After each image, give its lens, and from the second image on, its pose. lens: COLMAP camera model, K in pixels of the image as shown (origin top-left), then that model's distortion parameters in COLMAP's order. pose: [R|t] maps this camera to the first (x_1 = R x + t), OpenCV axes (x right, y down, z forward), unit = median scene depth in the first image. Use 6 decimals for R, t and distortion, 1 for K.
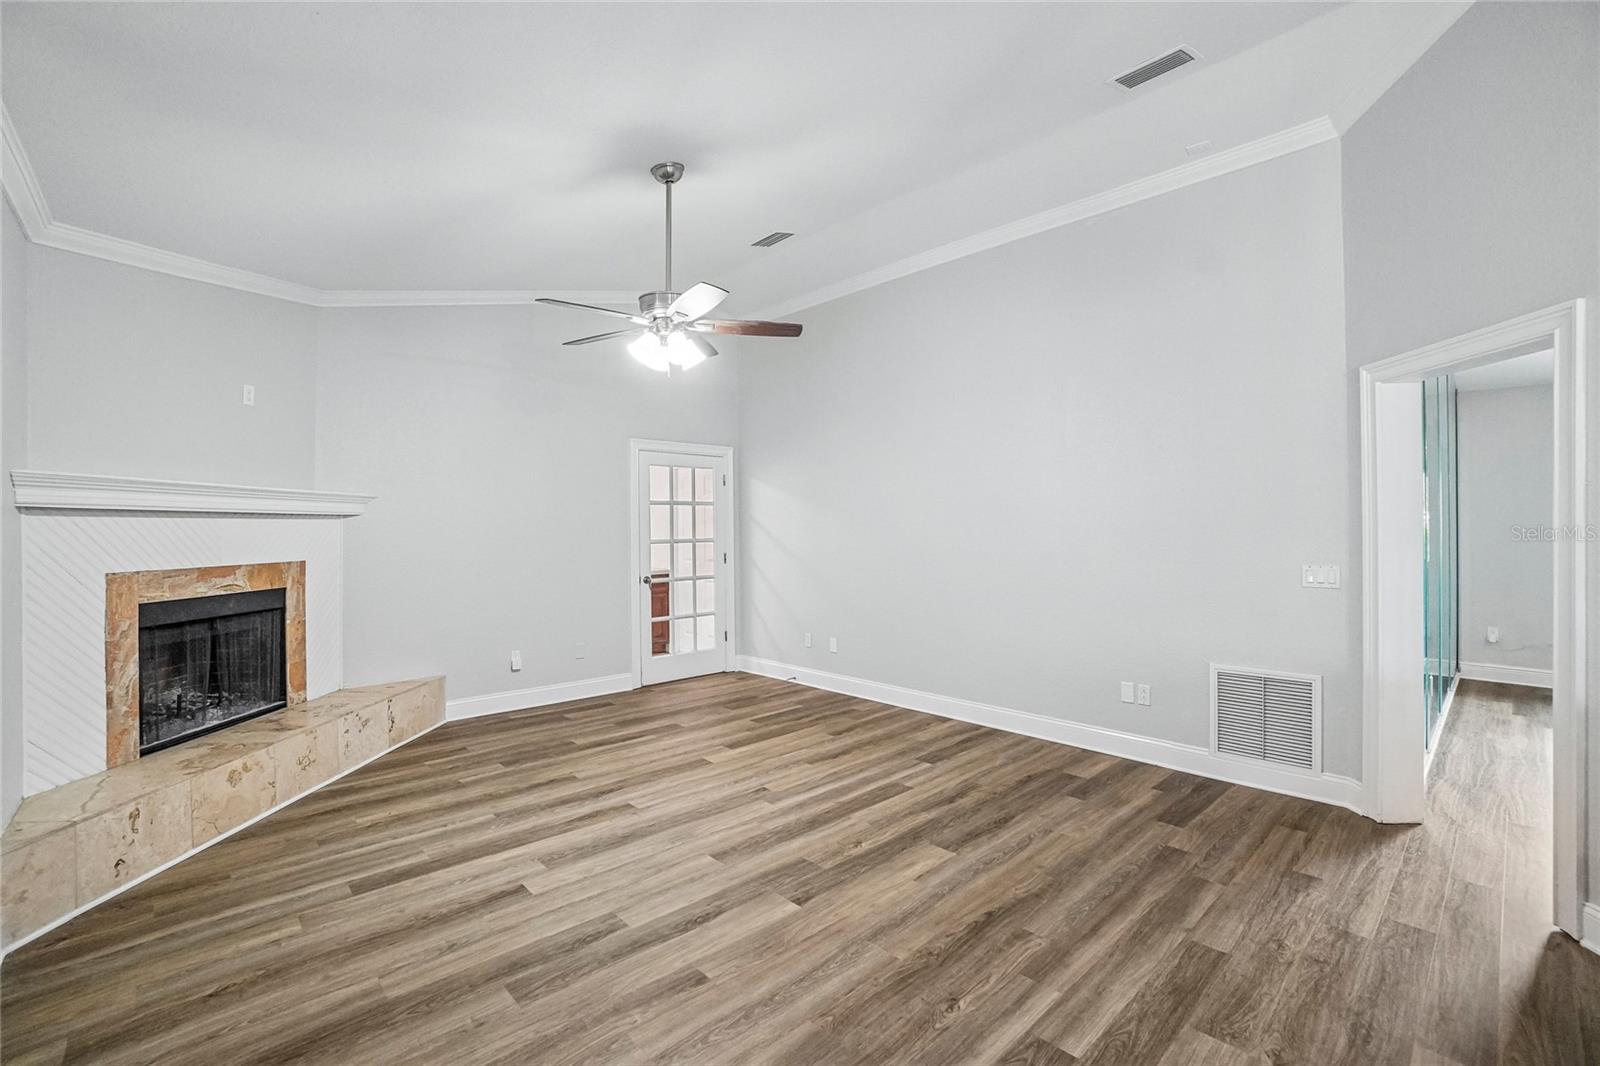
lens RADIAL K [[706.1, 0, 803.3], [0, 706.1, 521.4], [0, 0, 1]] dist [-0.068343, 0.025955]
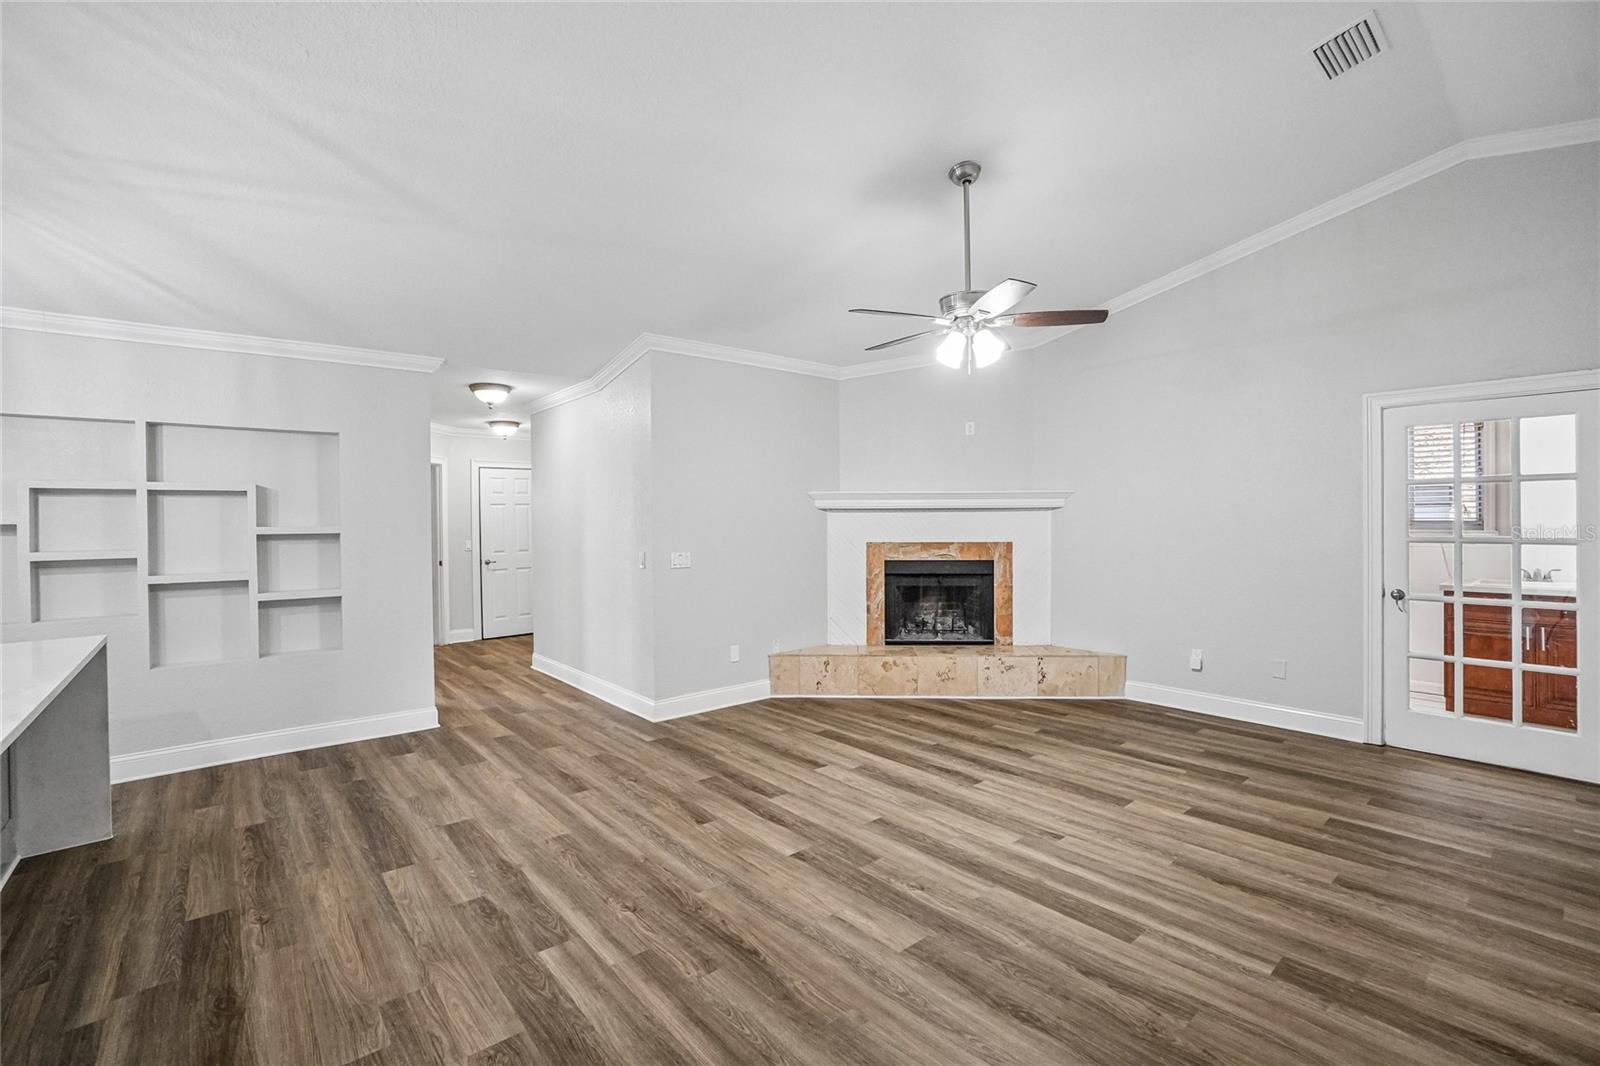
lens RADIAL K [[706.1, 0, 803.3], [0, 706.1, 521.4], [0, 0, 1]] dist [-0.068343, 0.025955]
pose [[-0.042199, 0.014057, -0.999010, 0.835472], [0.011922, 0.999837, 0.013565, -0.009222], [0.999038, -0.011338, -0.042359, 0.791639]]
